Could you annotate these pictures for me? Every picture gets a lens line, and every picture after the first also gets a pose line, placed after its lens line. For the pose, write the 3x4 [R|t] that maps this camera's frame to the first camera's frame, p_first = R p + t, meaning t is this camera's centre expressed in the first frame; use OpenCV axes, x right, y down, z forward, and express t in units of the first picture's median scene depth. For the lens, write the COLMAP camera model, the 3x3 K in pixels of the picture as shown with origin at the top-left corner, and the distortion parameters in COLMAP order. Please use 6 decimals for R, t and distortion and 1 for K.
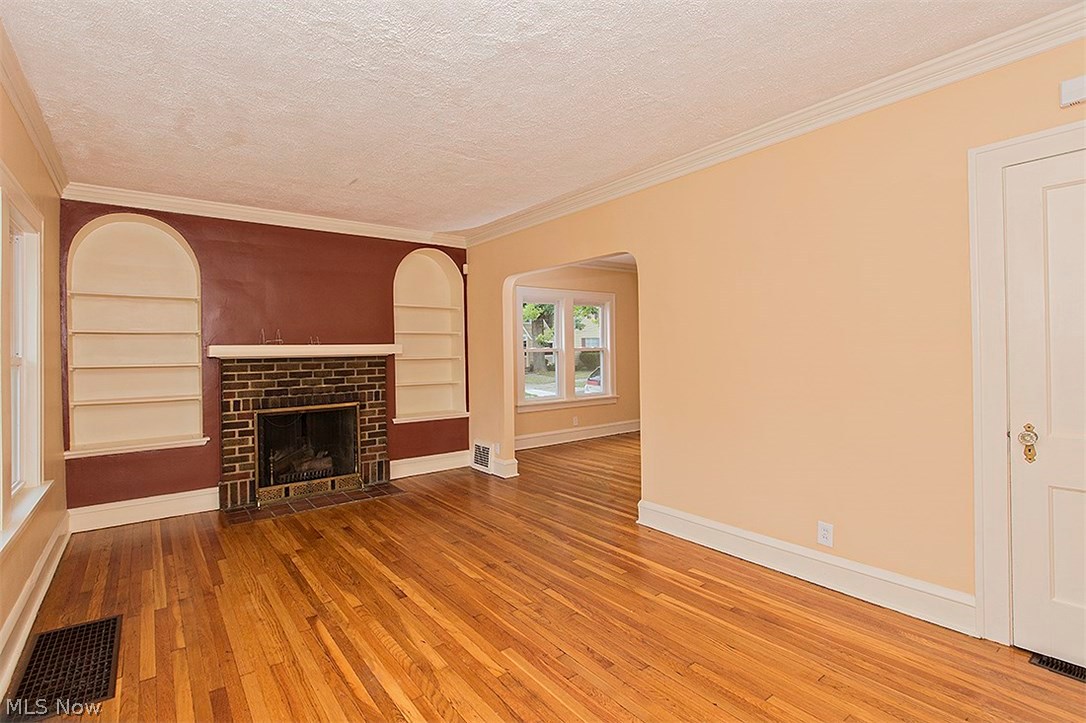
lens RADIAL K [[520.1, 0, 541.5], [0, 520.1, 353.7], [0, 0, 1]] dist [-0.004236, -0.000930]
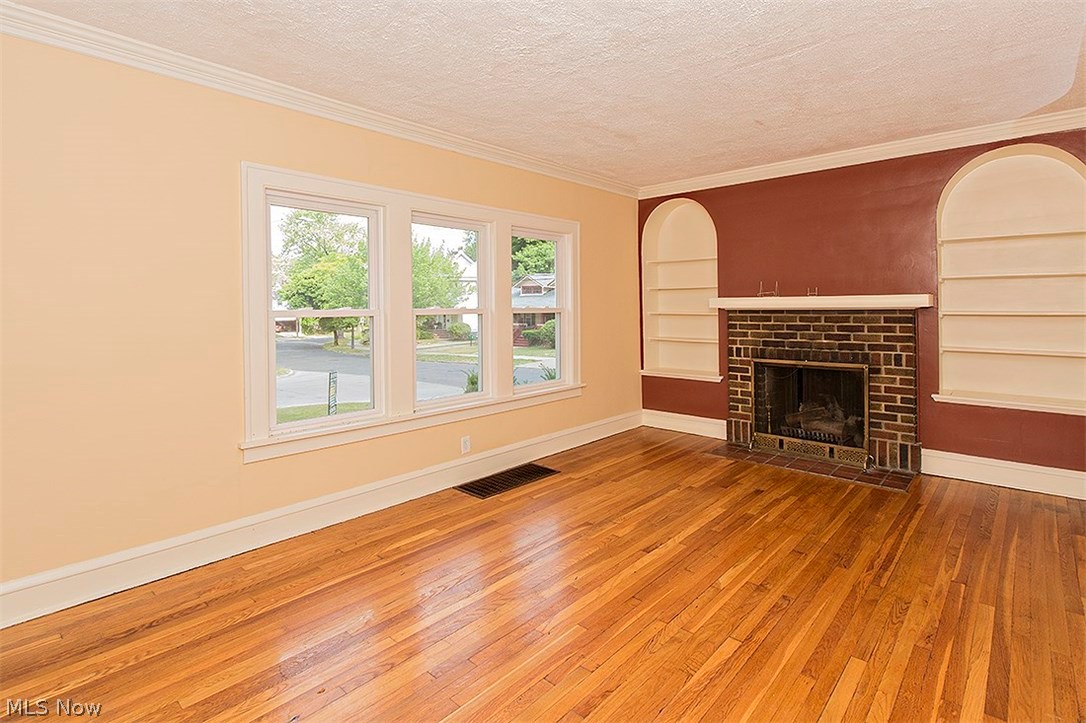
lens RADIAL K [[520.1, 0, 536.5], [0, 520.1, 312.6], [0, 0, 1]] dist [-0.004236, -0.000930]
pose [[0.166631, 0.029645, -0.985574, 0.423407], [0.001380, 0.999540, 0.030298, -0.017924], [0.986018, -0.006408, 0.166514, 0.385847]]
